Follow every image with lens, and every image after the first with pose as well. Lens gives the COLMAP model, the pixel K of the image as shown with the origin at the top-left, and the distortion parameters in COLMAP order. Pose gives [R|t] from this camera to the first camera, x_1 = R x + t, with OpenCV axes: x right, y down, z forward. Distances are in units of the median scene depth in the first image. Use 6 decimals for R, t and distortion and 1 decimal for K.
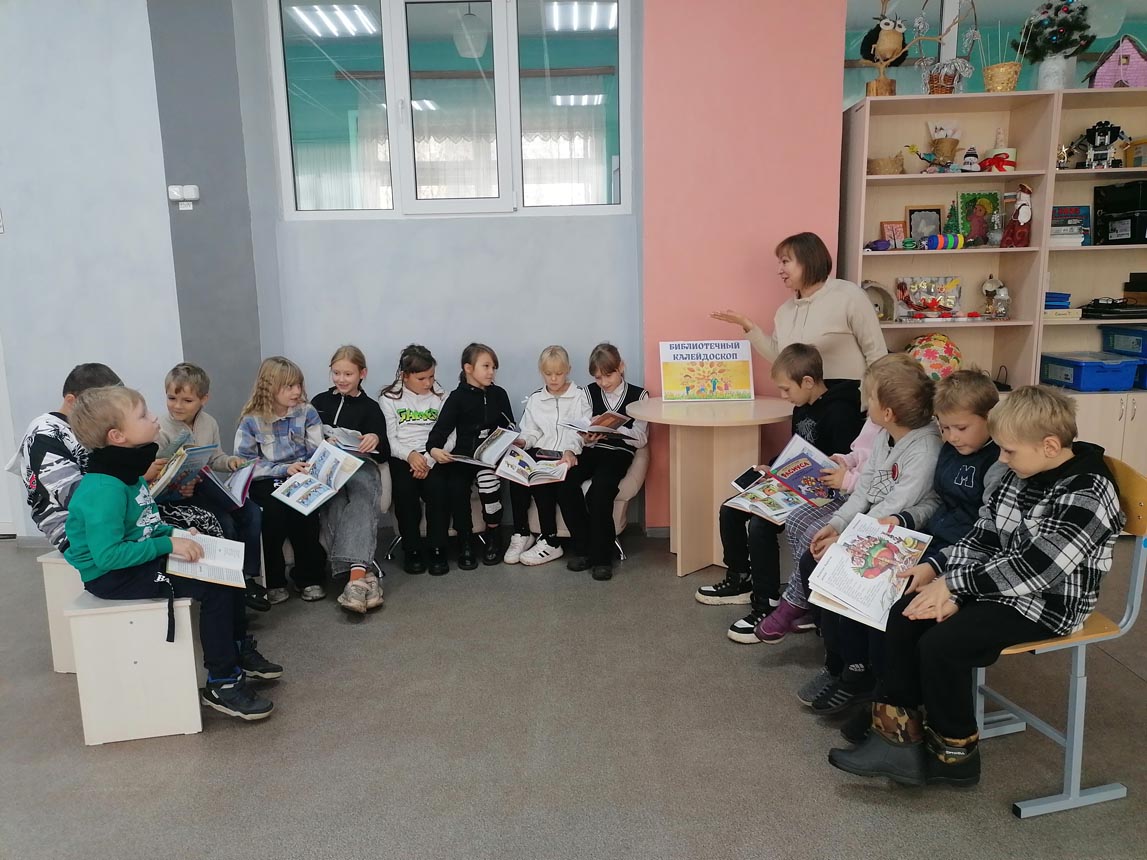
lens RADIAL K [[857.3, 0, 573.5], [0, 857.3, 427.1], [0, 0, 1]] dist [0.058156, -0.026974]
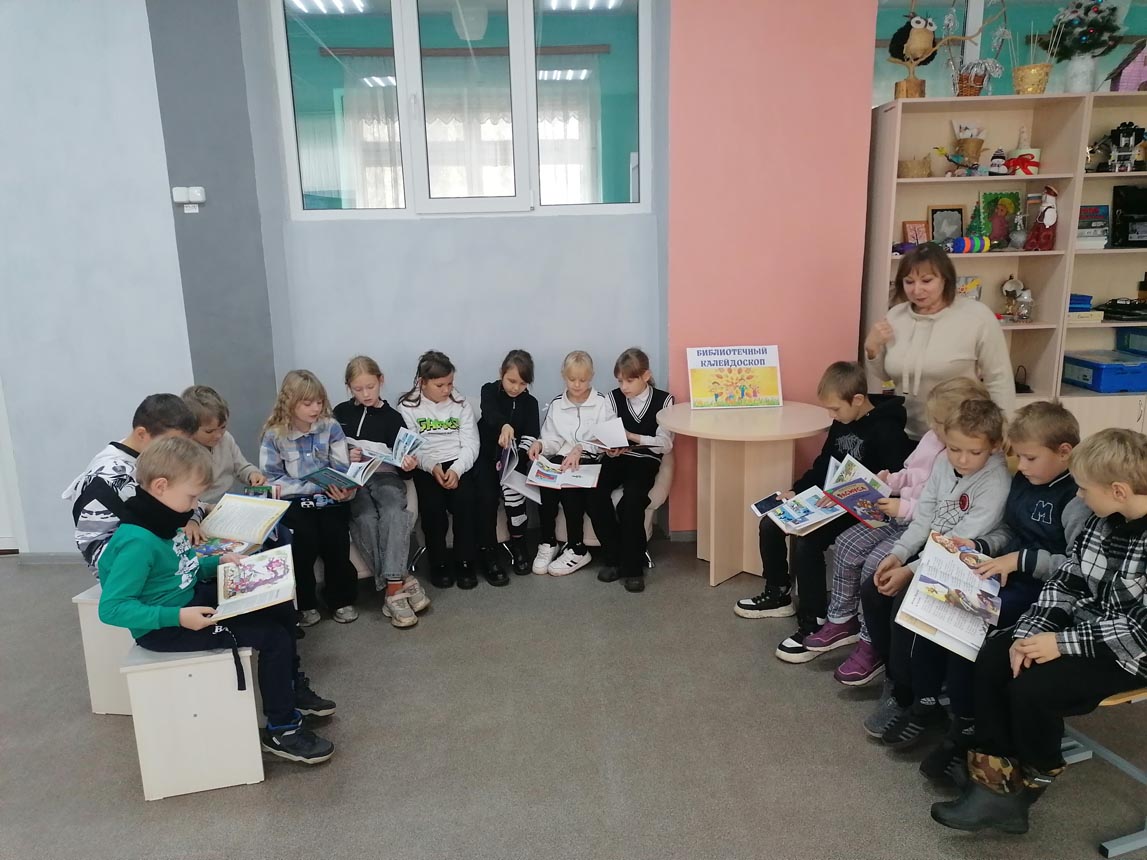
lens RADIAL K [[857.3, 0, 575.9], [0, 857.3, 427.8], [0, 0, 1]] dist [0.058156, -0.026974]
pose [[0.998673, -0.014014, 0.049554, -0.077243], [0.011682, 0.998824, 0.047054, -0.055746], [-0.050155, -0.046413, 0.997662, 0.018141]]
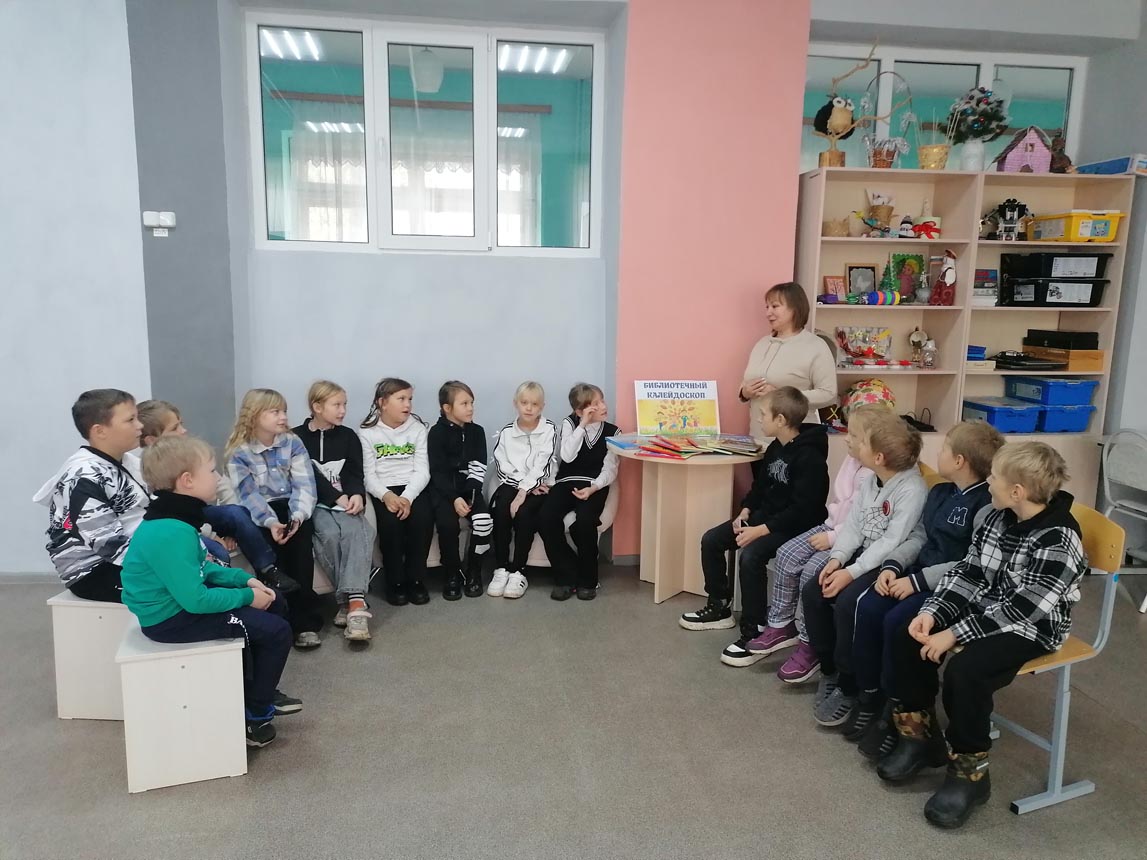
lens RADIAL K [[857.3, 0, 575.5], [0, 857.3, 427.3], [0, 0, 1]] dist [0.058156, -0.026974]
pose [[0.987922, 0.012638, 0.154433, -0.135283], [-0.010194, 0.999810, -0.016605, -0.023887], [-0.154614, 0.014830, 0.987864, -0.038230]]
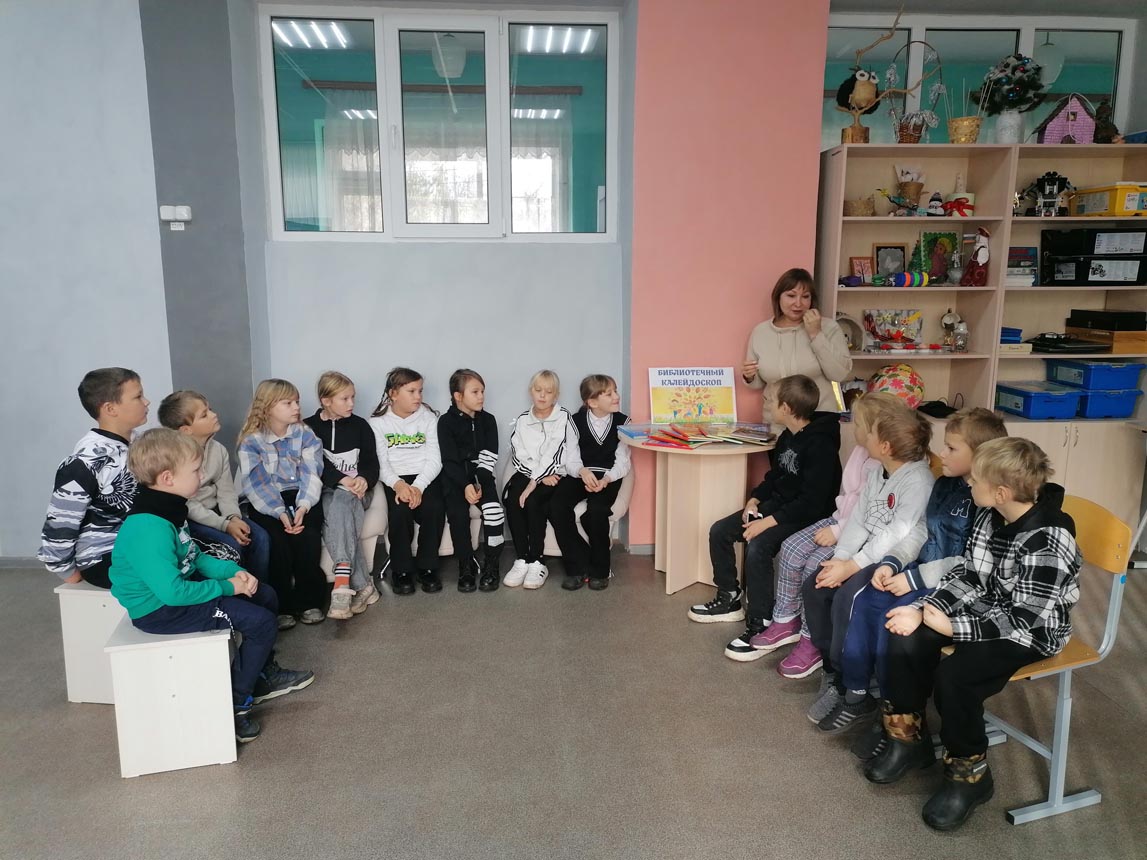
lens RADIAL K [[857.3, 0, 575.5], [0, 857.3, 427.7], [0, 0, 1]] dist [0.058156, -0.026974]
pose [[0.996419, 0.006533, 0.084301, -0.075247], [-0.007053, 0.999958, 0.005866, -0.033011], [-0.084259, -0.006440, 0.996423, -0.034023]]
